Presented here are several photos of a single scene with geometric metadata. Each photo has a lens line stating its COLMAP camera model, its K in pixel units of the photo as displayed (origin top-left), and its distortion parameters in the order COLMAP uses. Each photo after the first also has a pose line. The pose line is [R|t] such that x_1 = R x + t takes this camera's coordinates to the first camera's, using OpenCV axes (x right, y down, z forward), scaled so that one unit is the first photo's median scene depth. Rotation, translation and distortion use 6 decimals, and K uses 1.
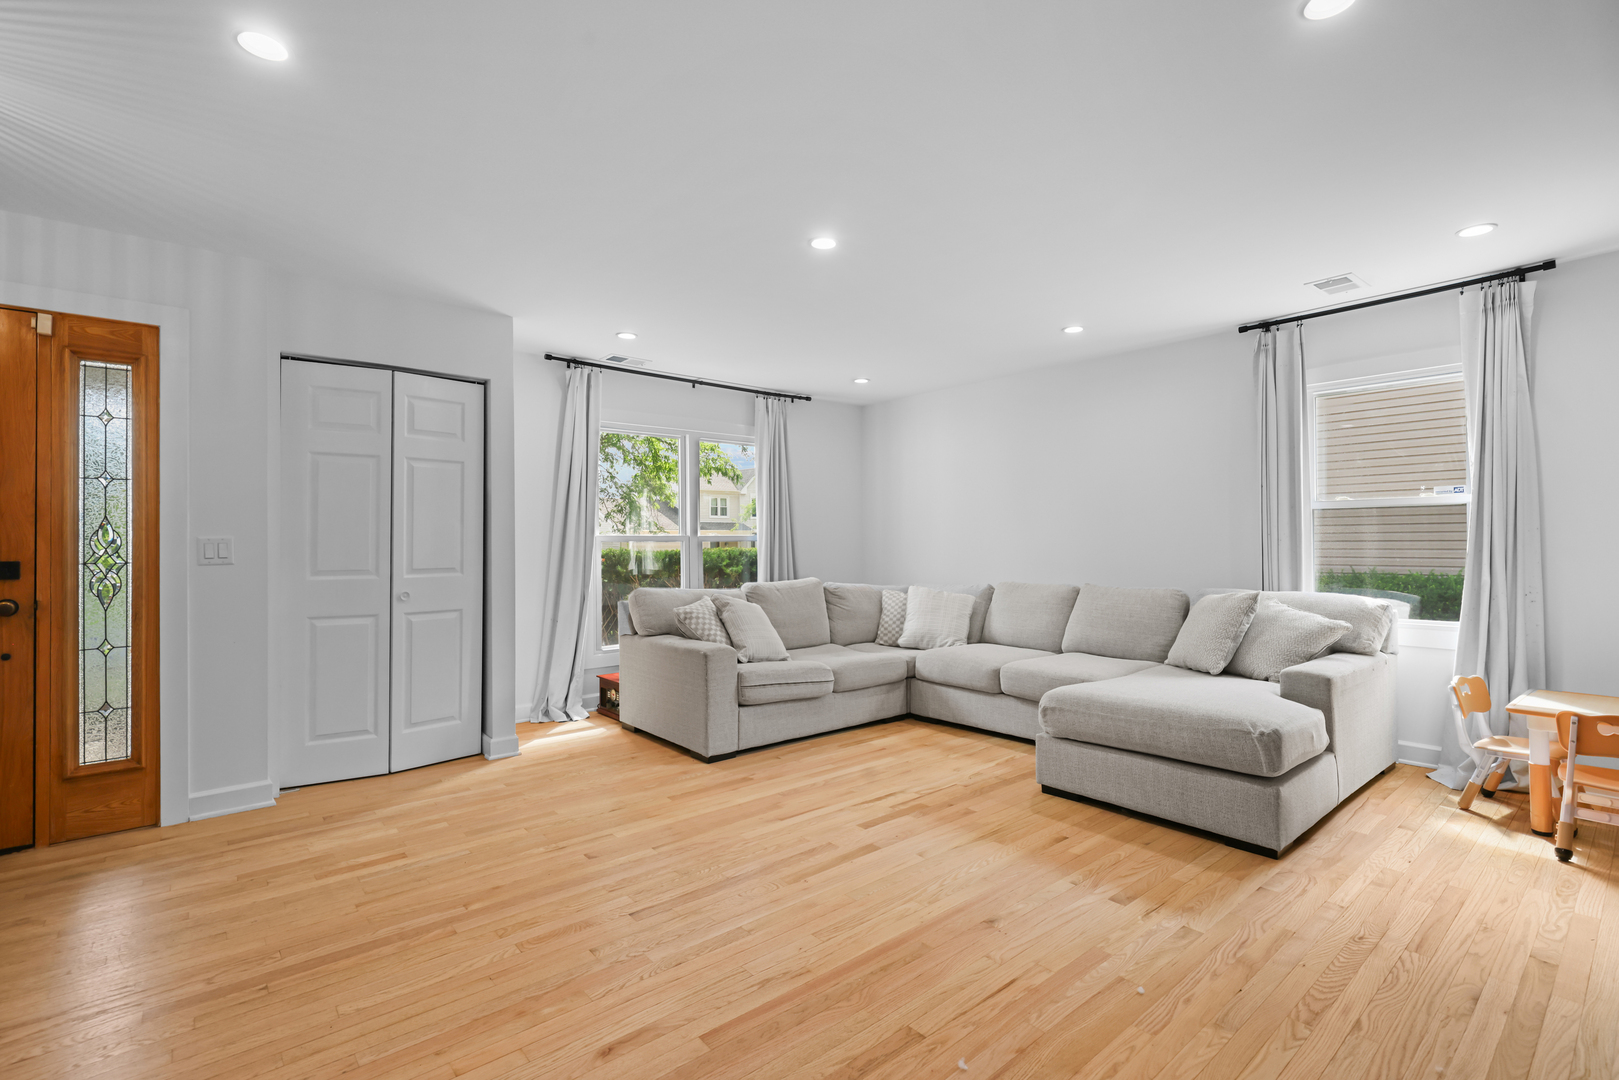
lens RADIAL K [[734.6, 0, 810.3], [0, 734.6, 548.9], [0, 0, 1]] dist [0.003099, 0.000570]
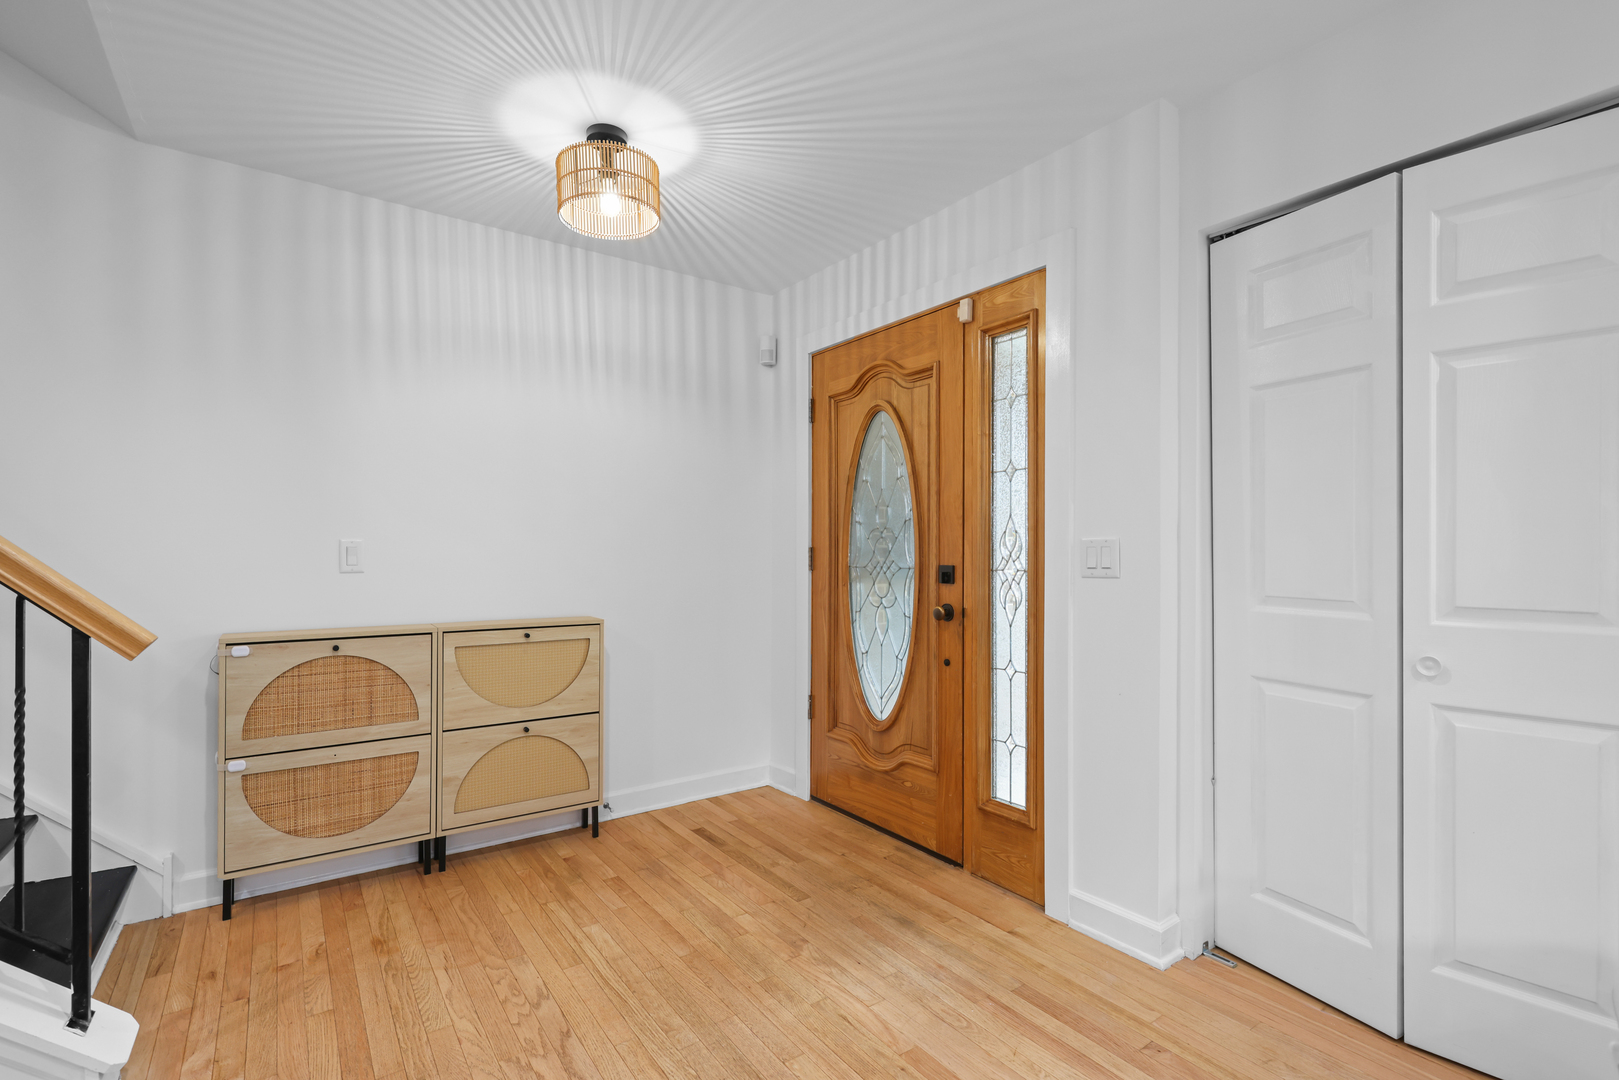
lens RADIAL K [[734.6, 0, 810.3], [0, 734.6, 548.9], [0, 0, 1]] dist [0.003099, 0.000570]
pose [[-0.092818, 0.006808, -0.995660, -0.090138], [-0.003308, 0.999969, 0.007145, -0.010336], [0.995678, 0.003957, -0.092793, 0.811708]]
